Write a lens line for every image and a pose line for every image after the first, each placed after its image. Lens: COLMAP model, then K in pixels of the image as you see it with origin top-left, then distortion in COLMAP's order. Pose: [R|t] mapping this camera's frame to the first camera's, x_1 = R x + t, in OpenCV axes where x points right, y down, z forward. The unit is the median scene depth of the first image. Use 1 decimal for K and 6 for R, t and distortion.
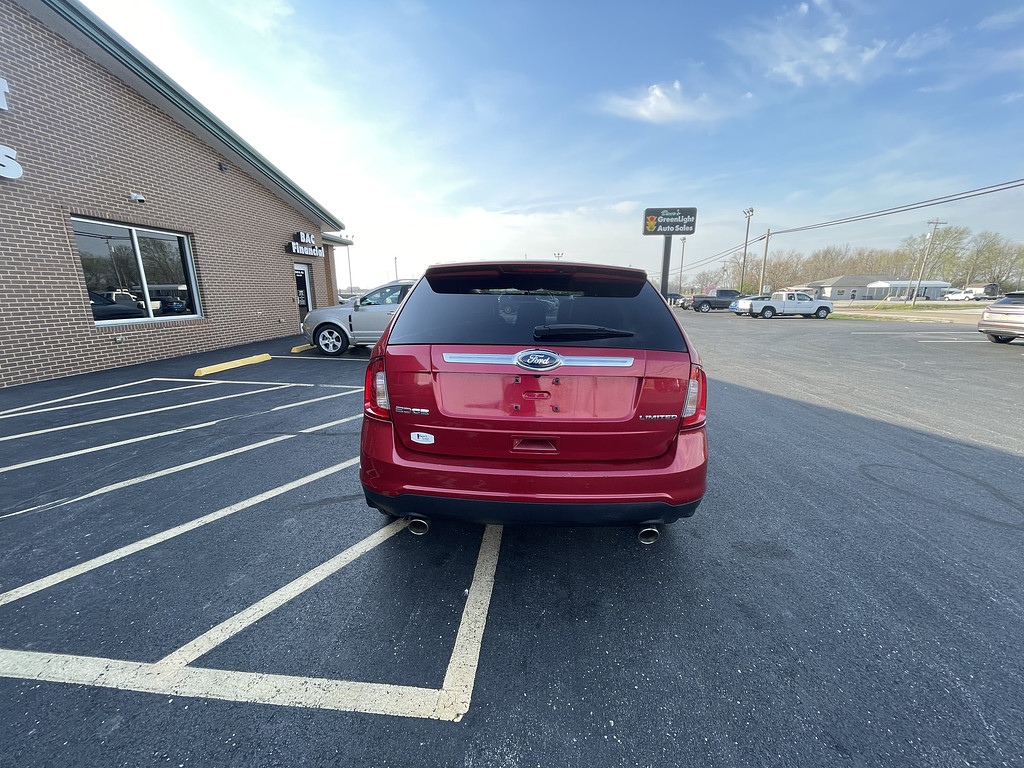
lens RADIAL K [[410.7, 0, 506.6], [0, 410.7, 388.6], [0, 0, 1]] dist [-0.000286, 0.000356]
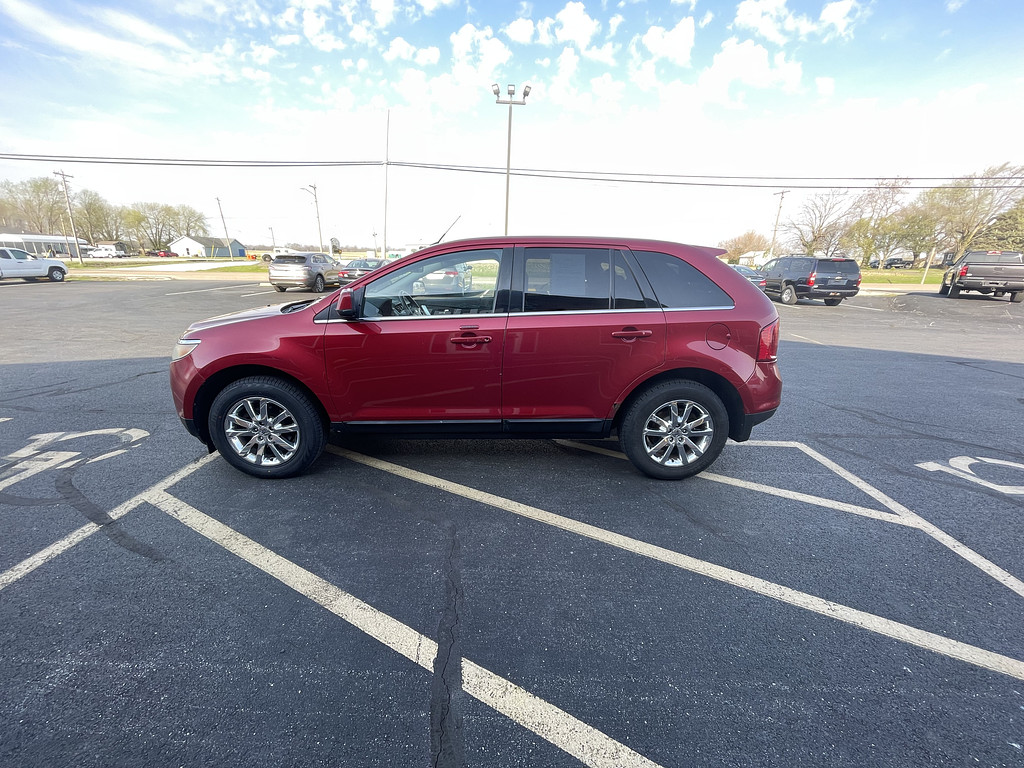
lens RADIAL K [[410.7, 0, 506.6], [0, 410.7, 388.6], [0, 0, 1]] dist [-0.000286, 0.000356]
pose [[-0.047866, -0.299477, 0.952902, -0.252132], [0.204029, 0.930950, 0.302827, -0.069782], [-0.977794, 0.208915, 0.016541, 0.287024]]
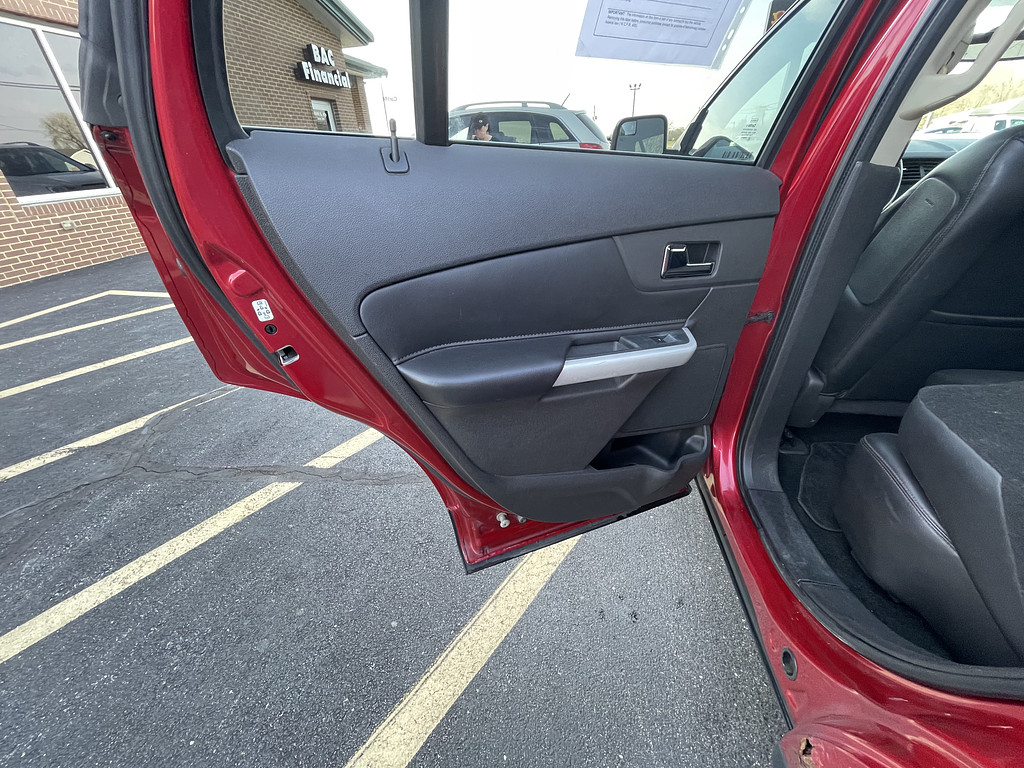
lens RADIAL K [[412.9, 0, 508.9], [0, 412.9, 391.1], [0, 0, 1]] dist [-0.000375, -0.000440]
pose [[0.992998, 0.021348, -0.116184, -0.081898], [0.014504, 0.954060, 0.299265, -0.030185], [0.117235, -0.298855, 0.947070, 0.209817]]
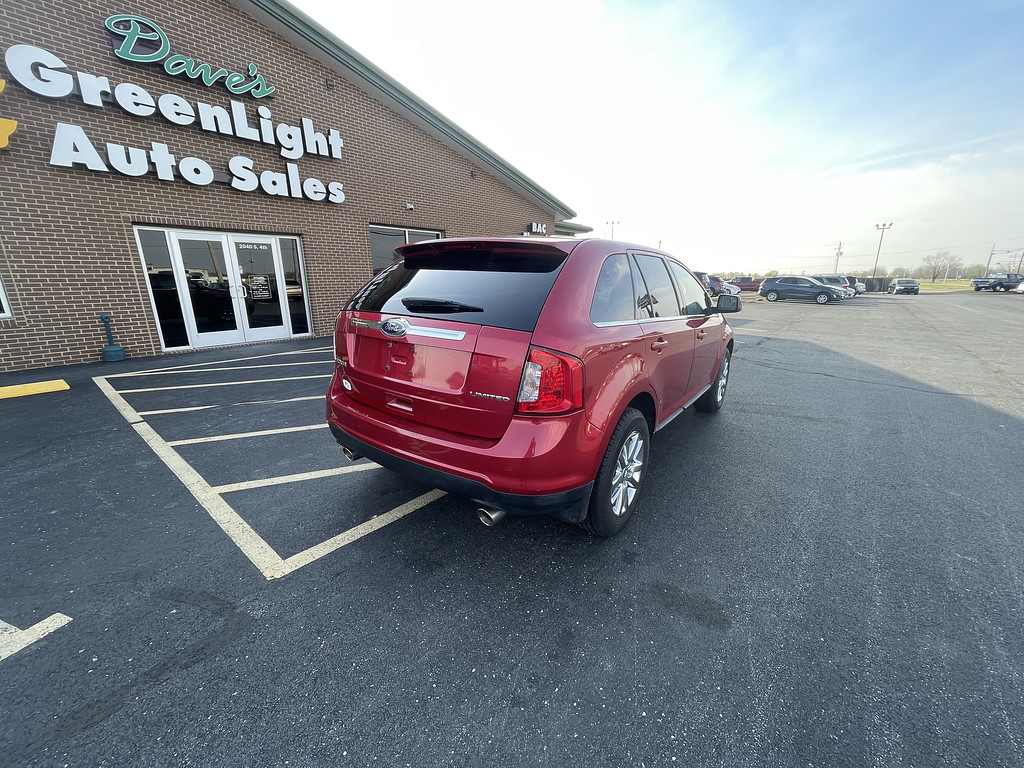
lens RADIAL K [[411.4, 0, 508.4], [0, 411.4, 389.0], [0, 0, 1]] dist [0.000688, -0.000357]
pose [[0.819888, 0.146253, -0.553529, 0.130572], [-0.127829, 0.989178, 0.072018, -0.003163], [0.558072, 0.011710, 0.829710, 0.031464]]
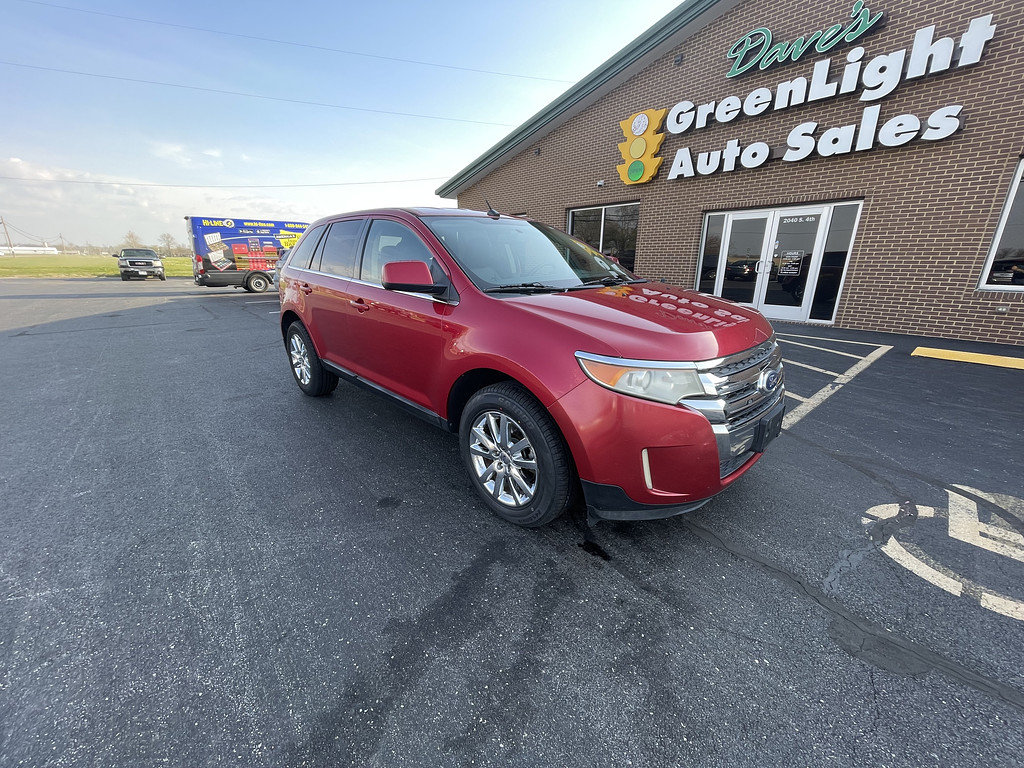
lens RADIAL K [[412.9, 0, 508.9], [0, 412.9, 391.1], [0, 0, 1]] dist [-0.000375, -0.000440]
pose [[-0.698499, 0.212218, -0.683420, 0.185108], [-0.168405, 0.879447, 0.445210, -0.100525], [0.695514, 0.426070, -0.578554, 0.494073]]
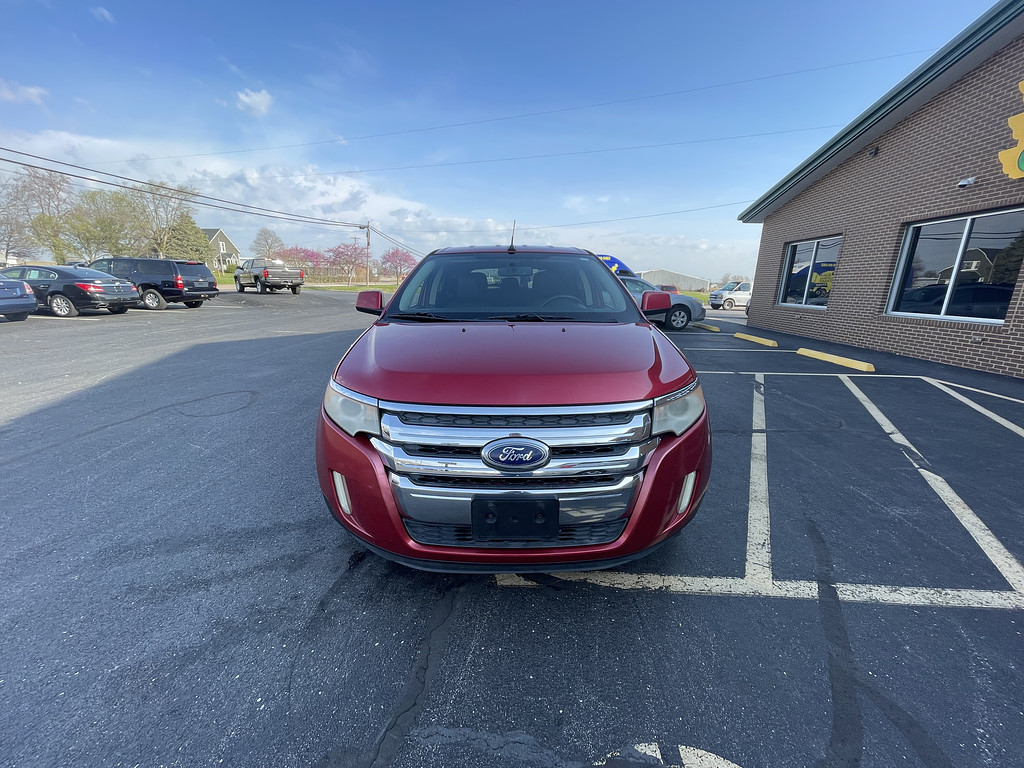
lens RADIAL K [[411.4, 0, 508.4], [0, 411.4, 389.0], [0, 0, 1]] dist [0.000688, -0.000357]
pose [[-0.999424, -0.016405, -0.029697, 0.023469], [-0.028304, 0.885793, 0.463217, -0.121890], [0.018706, 0.463791, -0.885747, 0.563554]]
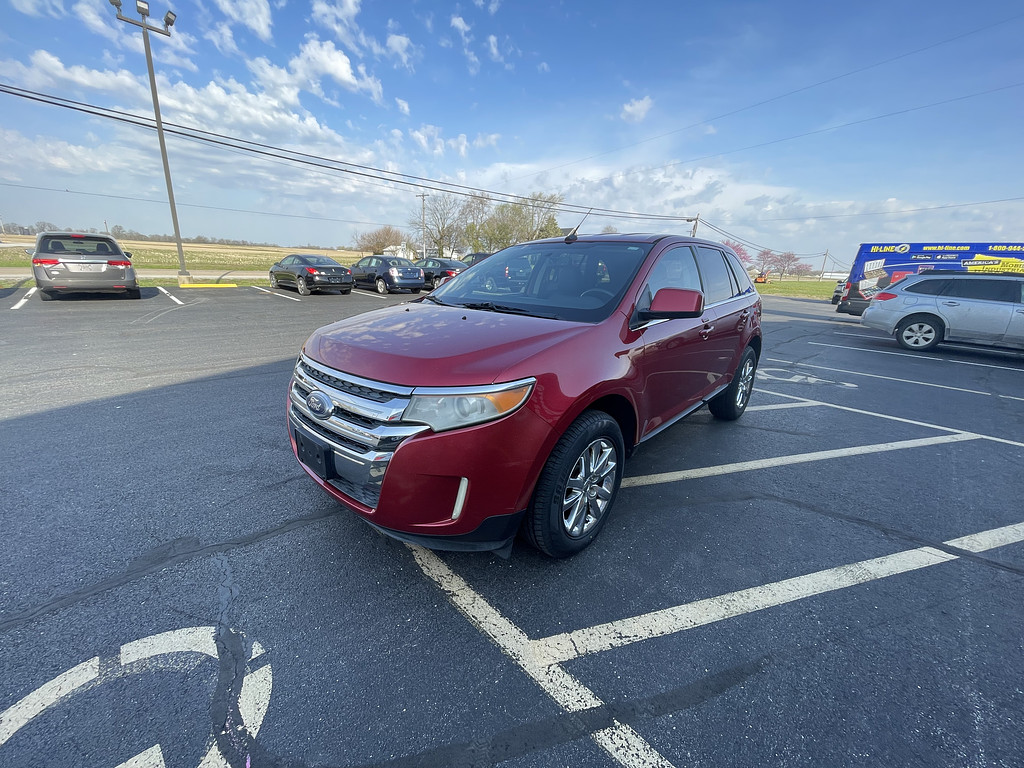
lens RADIAL K [[414.7, 0, 508.2], [0, 414.7, 388.2], [0, 0, 1]] dist [-0.012586, 0.005966]
pose [[-0.749858, -0.221887, 0.623282, -0.119219], [0.105152, 0.890138, 0.443393, -0.115012], [-0.653190, 0.398021, -0.644145, 0.518765]]
